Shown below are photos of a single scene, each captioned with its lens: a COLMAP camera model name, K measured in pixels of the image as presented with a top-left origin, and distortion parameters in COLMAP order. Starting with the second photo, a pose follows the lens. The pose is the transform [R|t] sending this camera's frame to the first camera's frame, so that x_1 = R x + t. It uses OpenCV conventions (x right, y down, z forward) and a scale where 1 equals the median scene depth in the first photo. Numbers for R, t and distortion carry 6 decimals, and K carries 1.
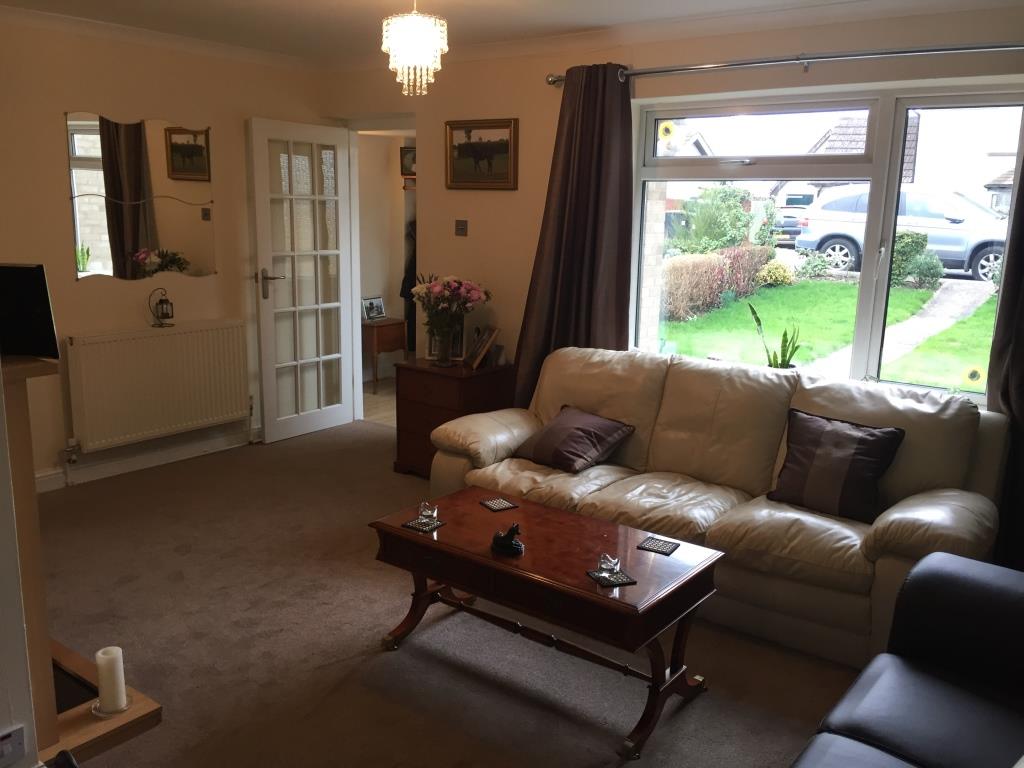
lens RADIAL K [[874.3, 0, 512.0], [0, 874.3, 384.0], [0, 0, 1]] dist [0.076479, -0.100855]
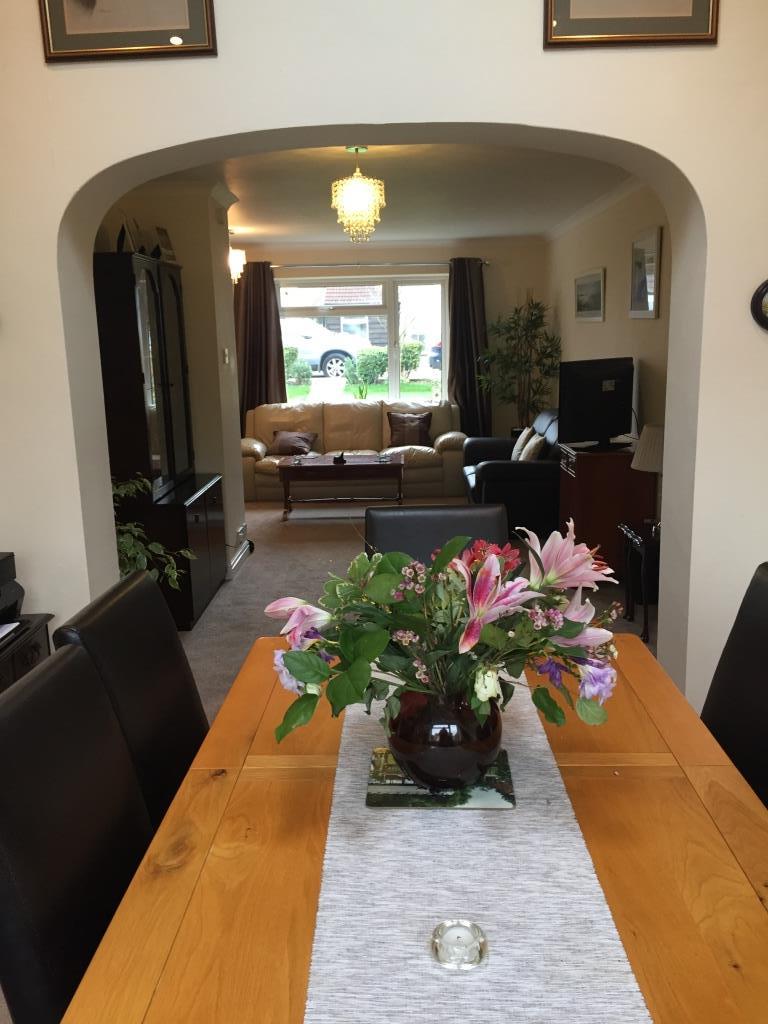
lens RADIAL K [[874.3, 0, 393.9], [0, 874.3, 516.0], [0, 0, 1]] dist [0.076479, -0.100855]
pose [[0.799168, -0.164540, 0.578150, -0.980667], [0.160846, 0.985270, 0.058071, 0.153156], [-0.579188, 0.046584, 0.813862, -0.841637]]
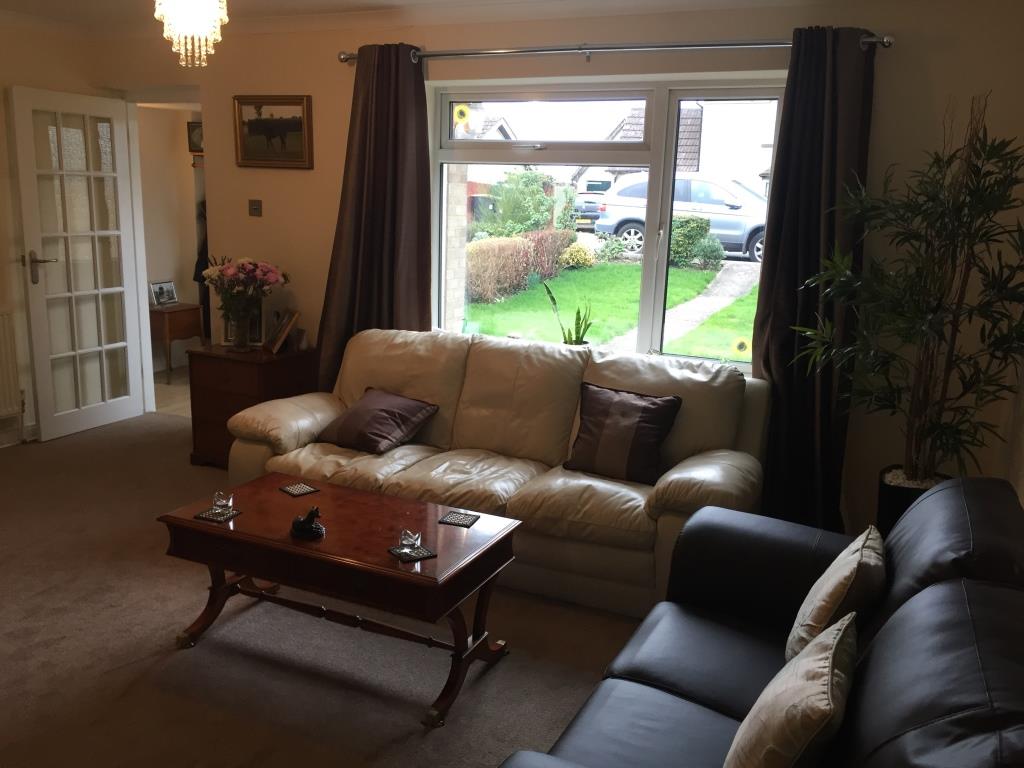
lens RADIAL K [[874.3, 0, 512.0], [0, 874.3, 384.0], [0, 0, 1]] dist [0.076479, -0.100855]
pose [[0.977772, -0.035341, 0.206669, 0.014498], [0.031607, 0.999272, 0.021344, 0.004449], [-0.207273, -0.014338, 0.978178, -0.009514]]
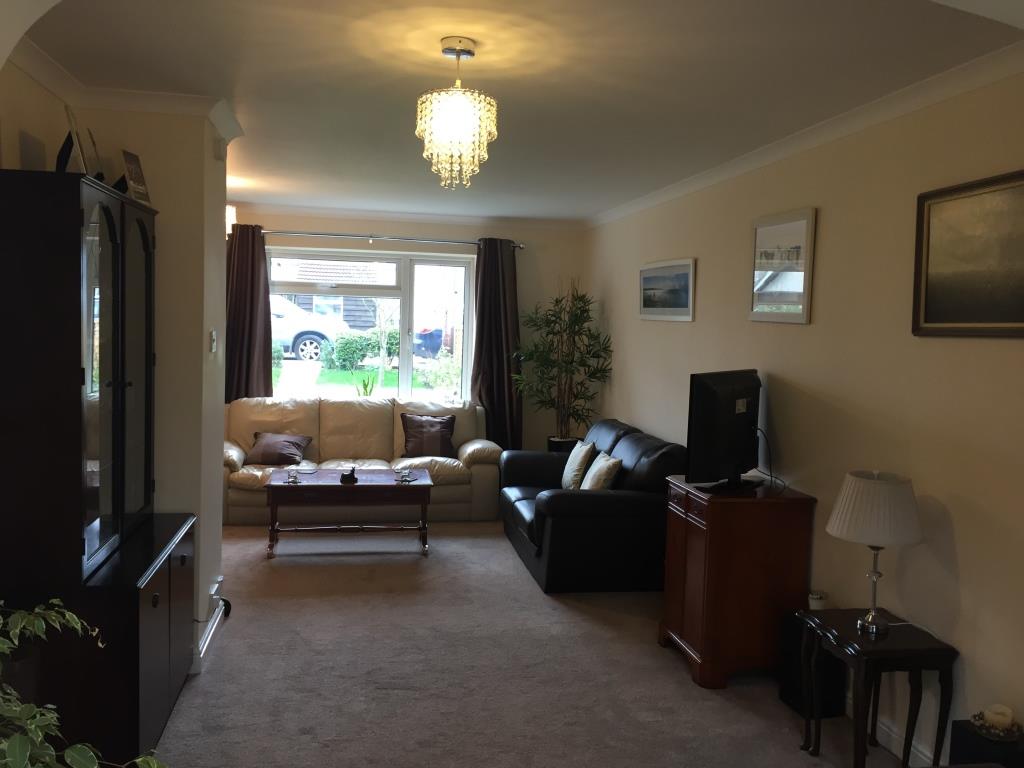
lens RADIAL K [[874.3, 0, 512.0], [0, 874.3, 384.0], [0, 0, 1]] dist [0.076479, -0.100855]
pose [[0.683163, -0.056040, 0.728113, -0.834748], [0.130474, 0.990375, -0.046194, 0.076629], [-0.718516, 0.126557, 0.683899, -0.467684]]
